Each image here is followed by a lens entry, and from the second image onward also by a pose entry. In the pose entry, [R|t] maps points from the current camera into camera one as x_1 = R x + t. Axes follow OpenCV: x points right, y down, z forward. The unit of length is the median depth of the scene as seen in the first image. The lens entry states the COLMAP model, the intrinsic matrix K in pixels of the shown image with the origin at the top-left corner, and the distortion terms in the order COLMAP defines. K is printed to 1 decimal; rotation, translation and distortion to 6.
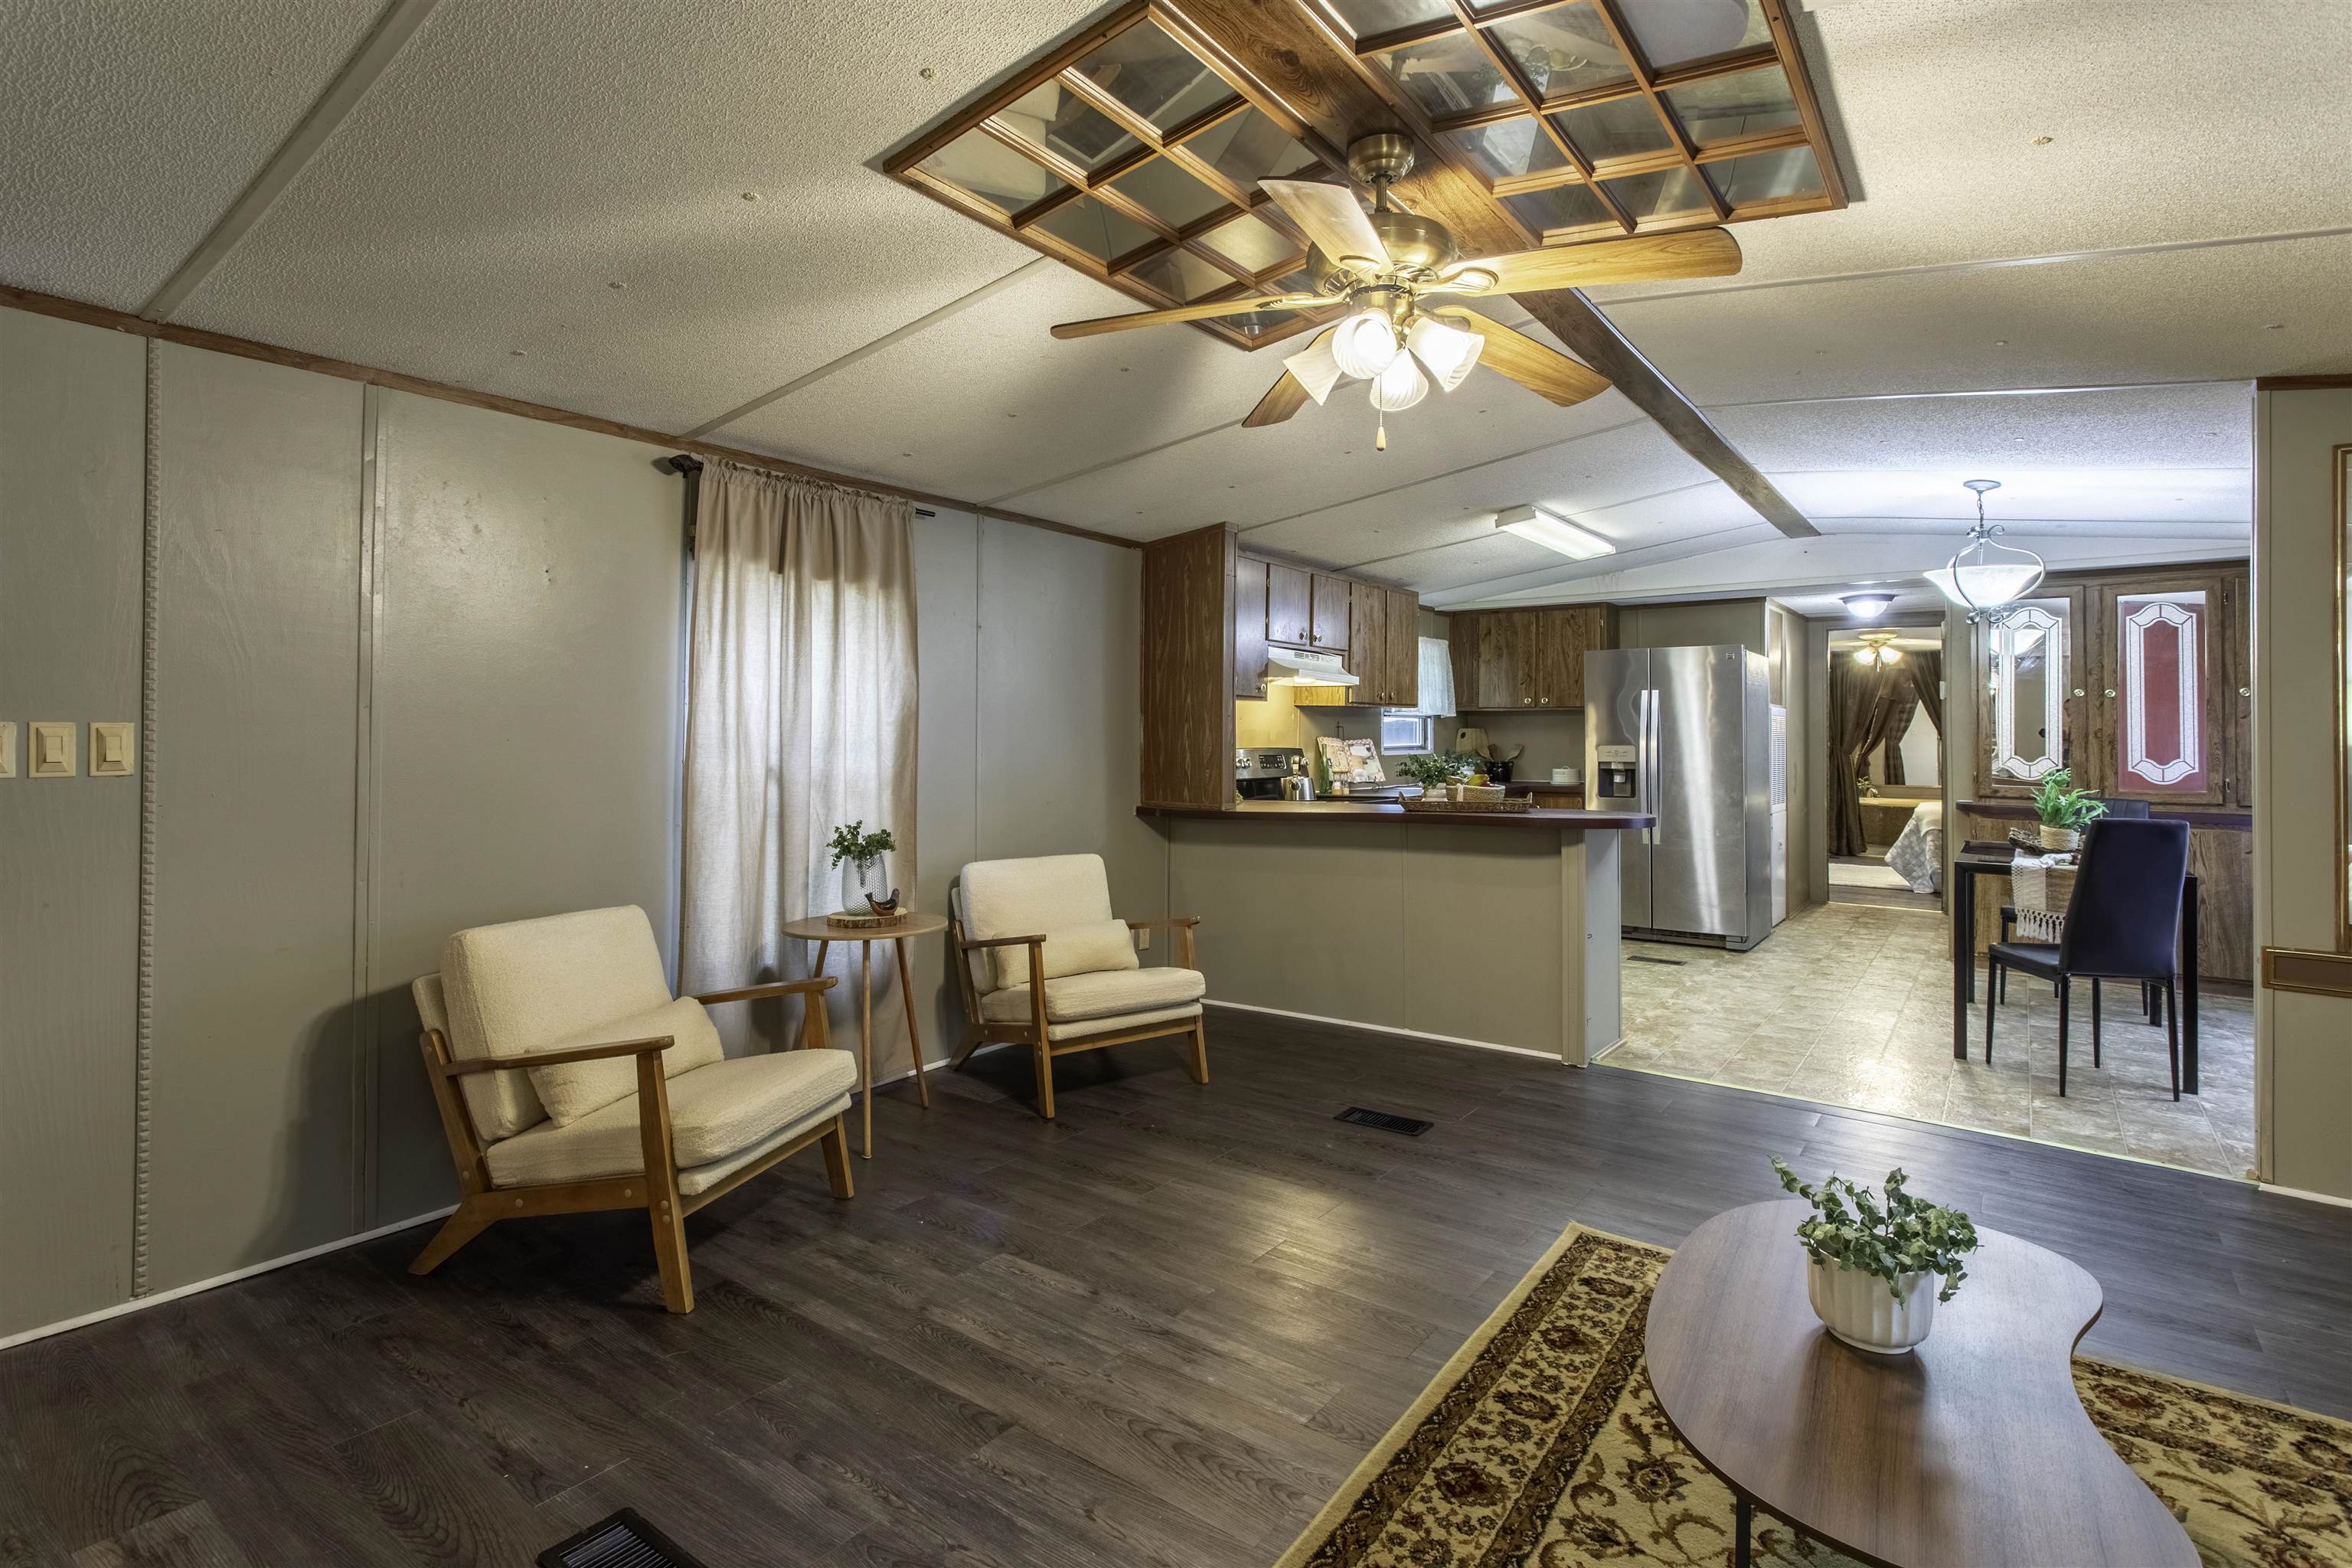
lens RADIAL K [[1154.9, 0, 1188.6], [0, 1154.9, 724.3], [0, 0, 1]] dist [0.003094, 0.000598]
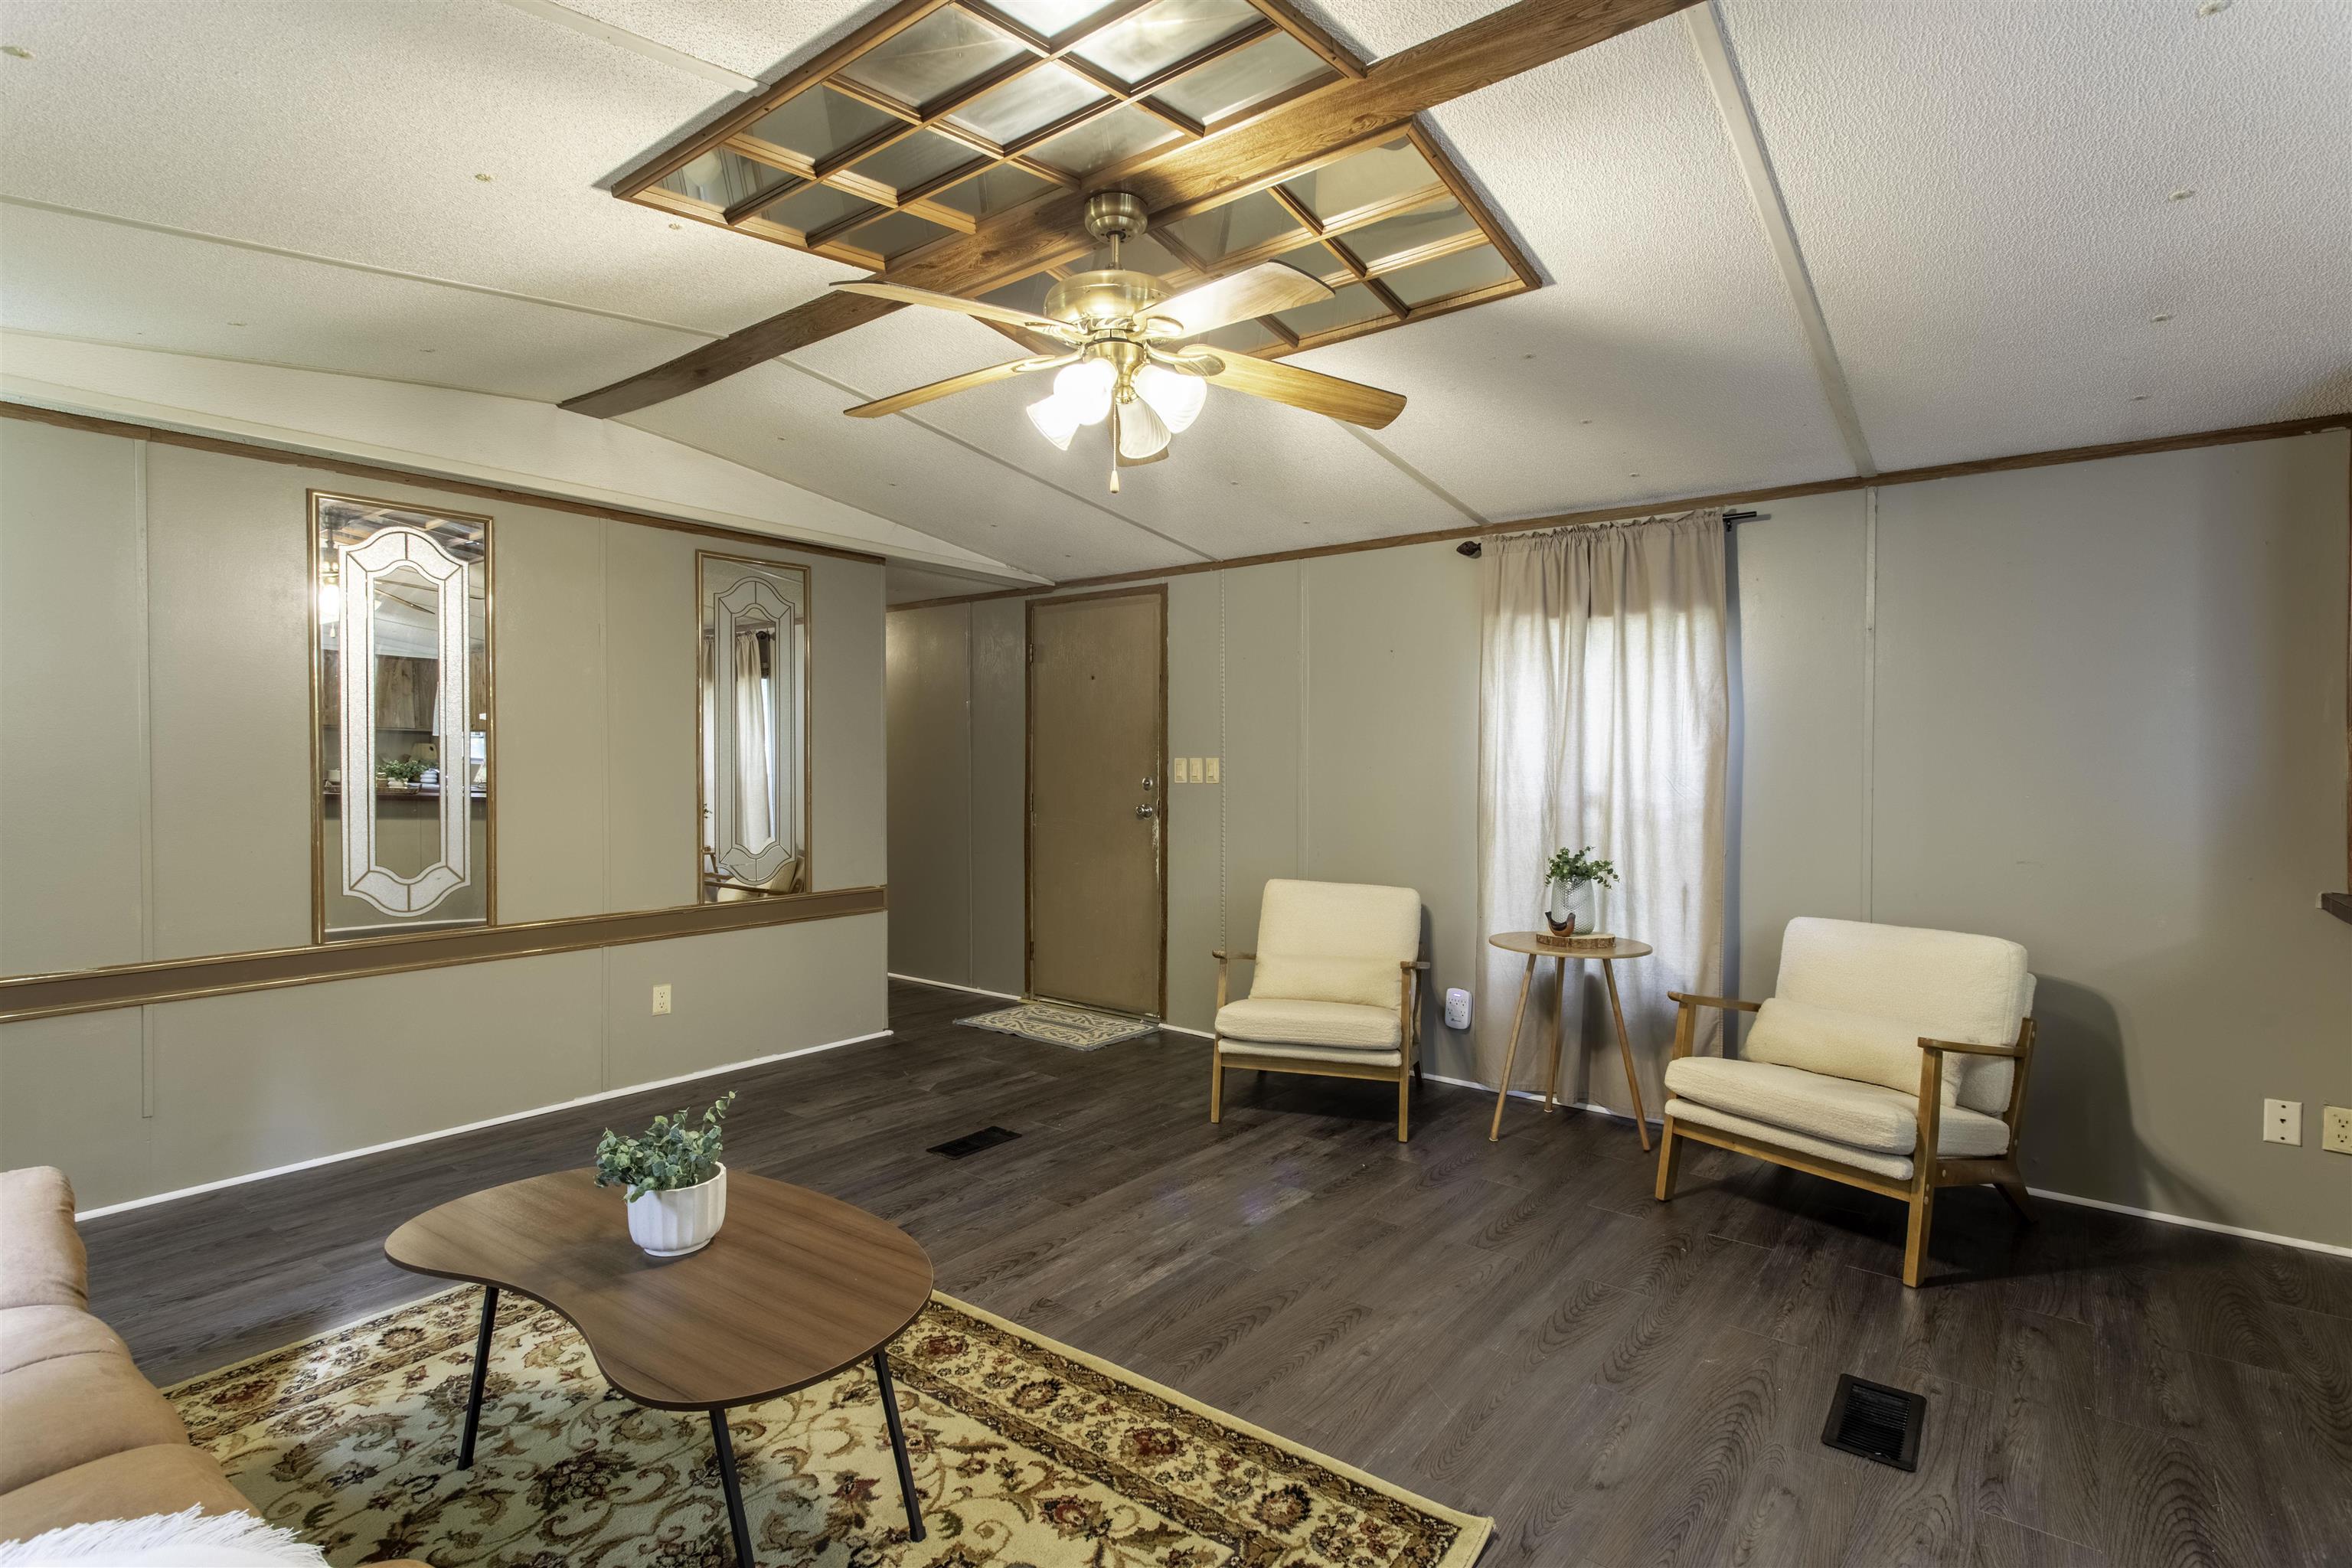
lens RADIAL K [[1114.5, 0, 1164.0], [0, 1114.5, 787.4], [0, 0, 1]] dist [0.000904, 0.000607]
pose [[-0.037302, 0.013859, -0.999208, 1.191778], [0.002935, 0.999901, 0.013759, 0.024315], [0.999300, -0.002419, -0.037339, 1.068055]]
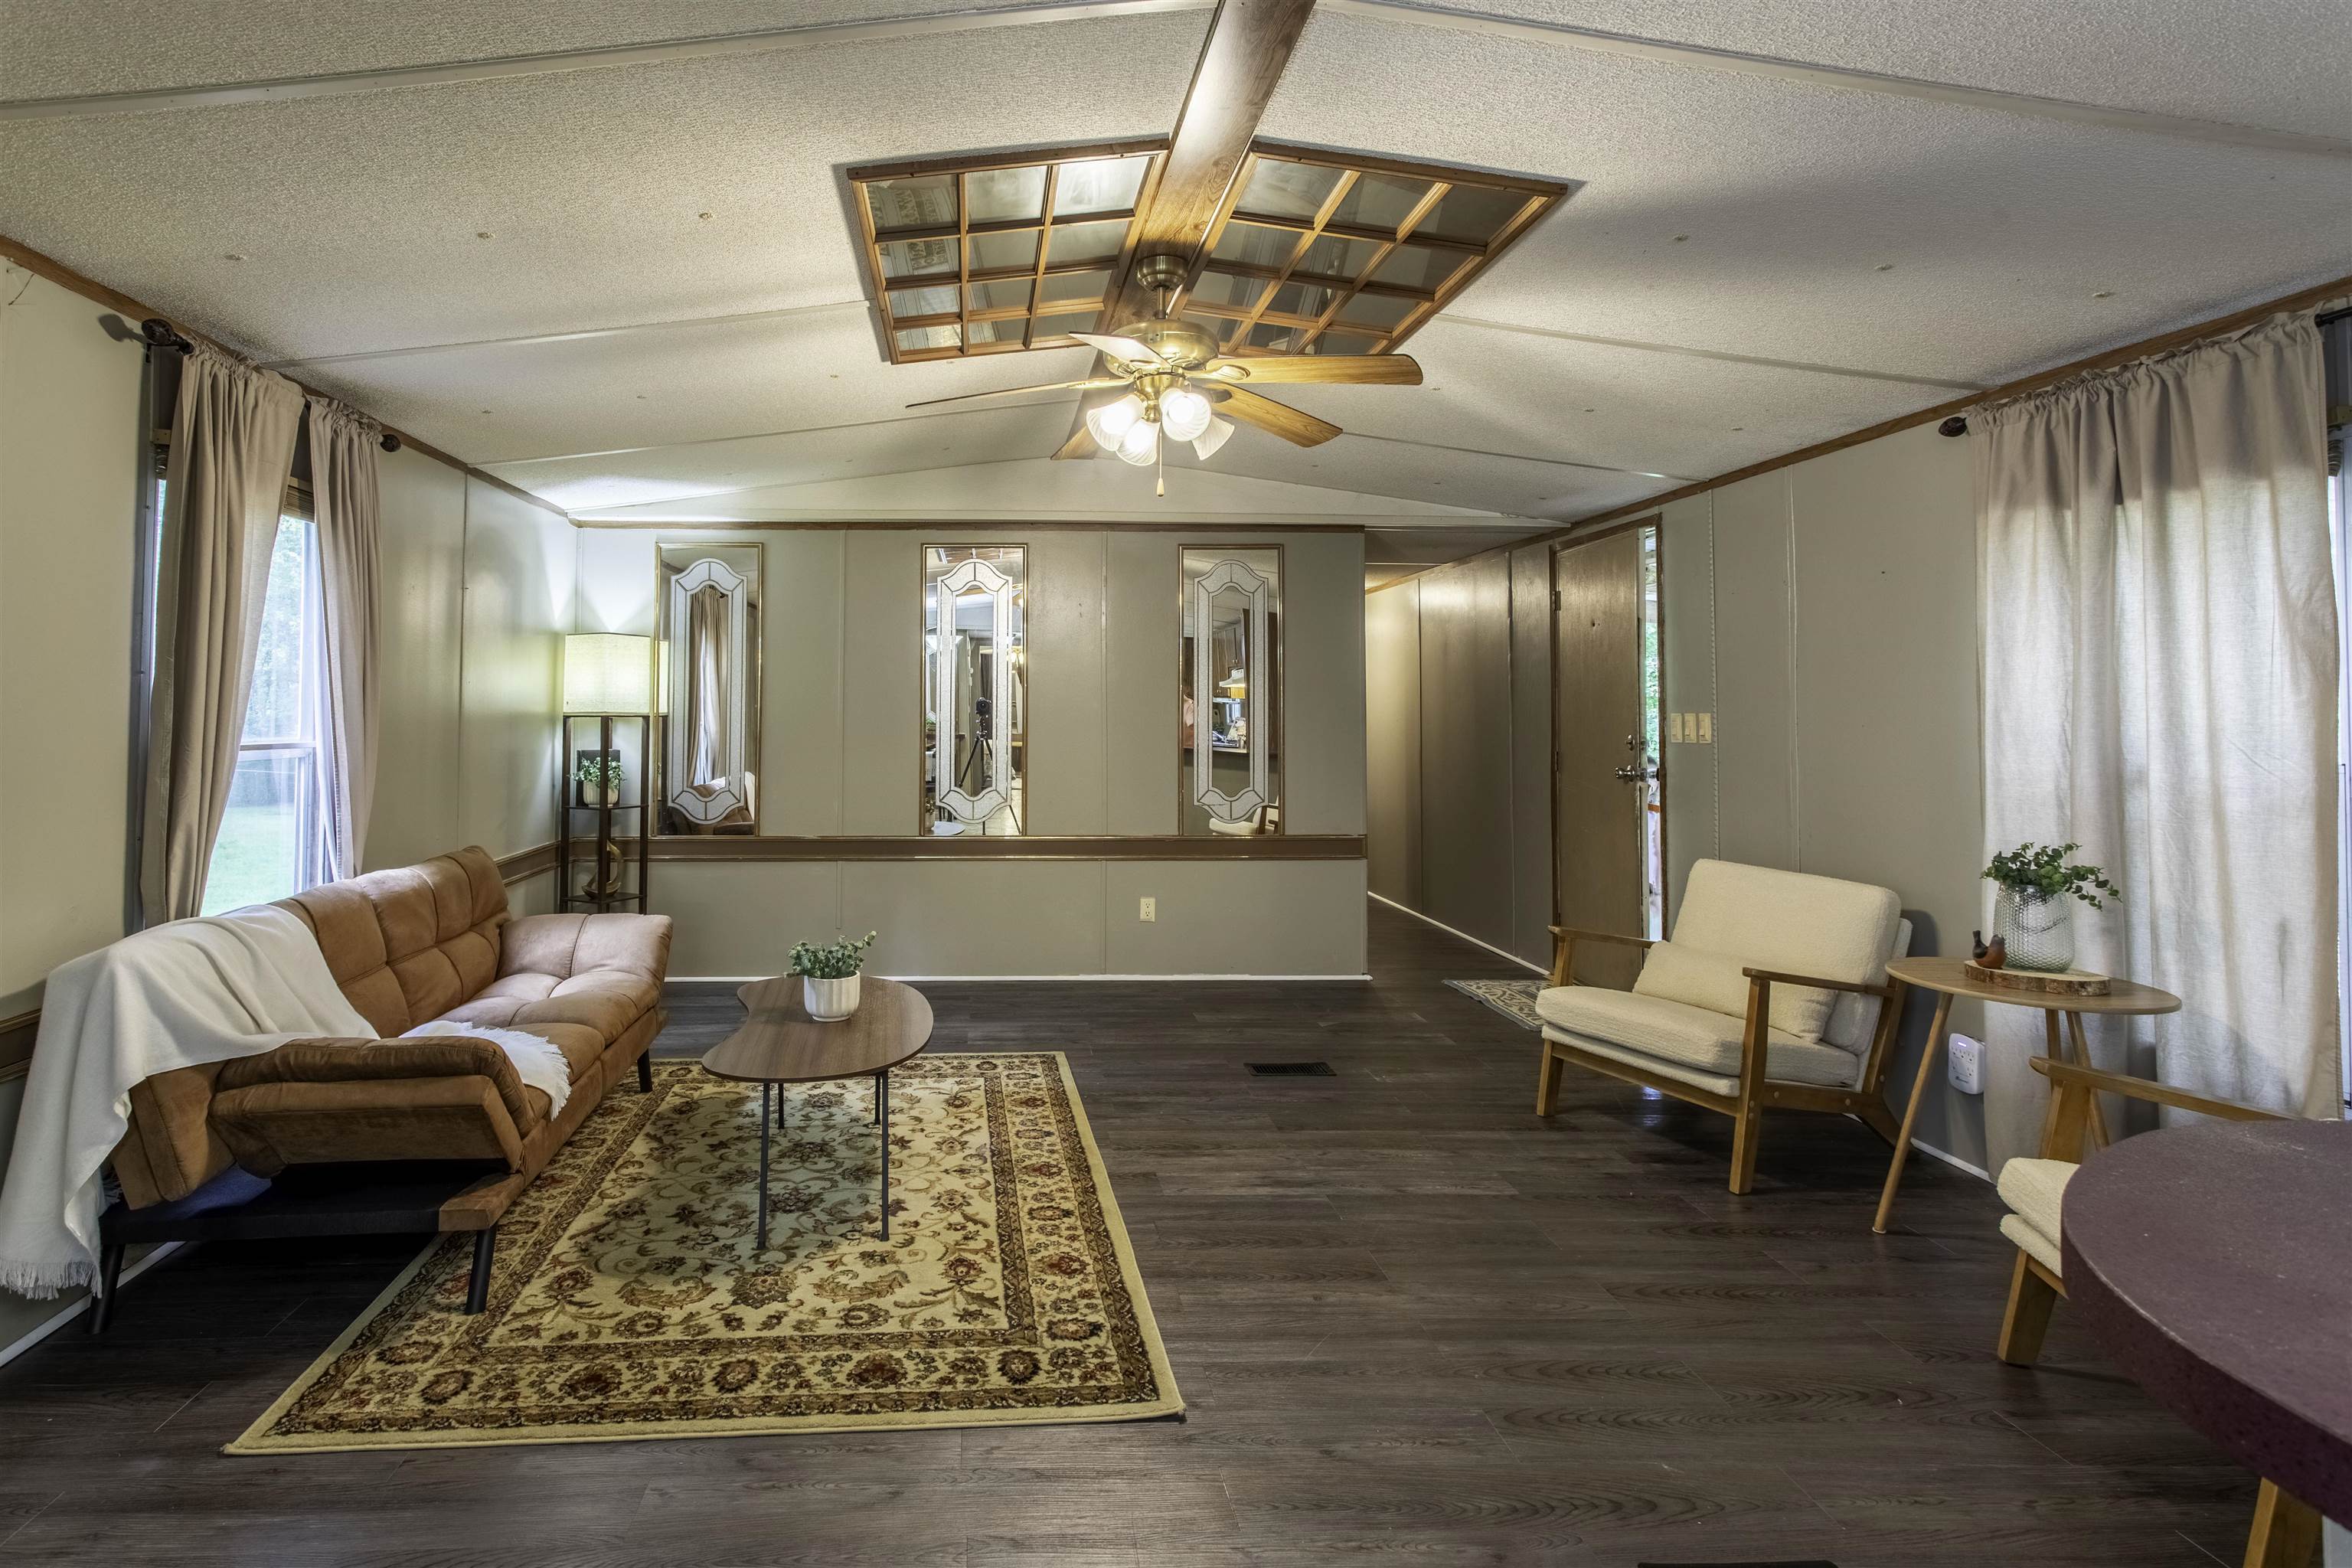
lens RADIAL K [[1169.6, 0, 1010.3], [0, 1169.6, 679.9], [0, 0, 1]] dist [-0.001648, -0.000125]
pose [[-0.790864, -0.027055, -0.611394, 1.086503], [-0.004525, 0.999254, -0.038365, 0.021248], [0.611975, -0.027575, -0.790396, 1.906916]]
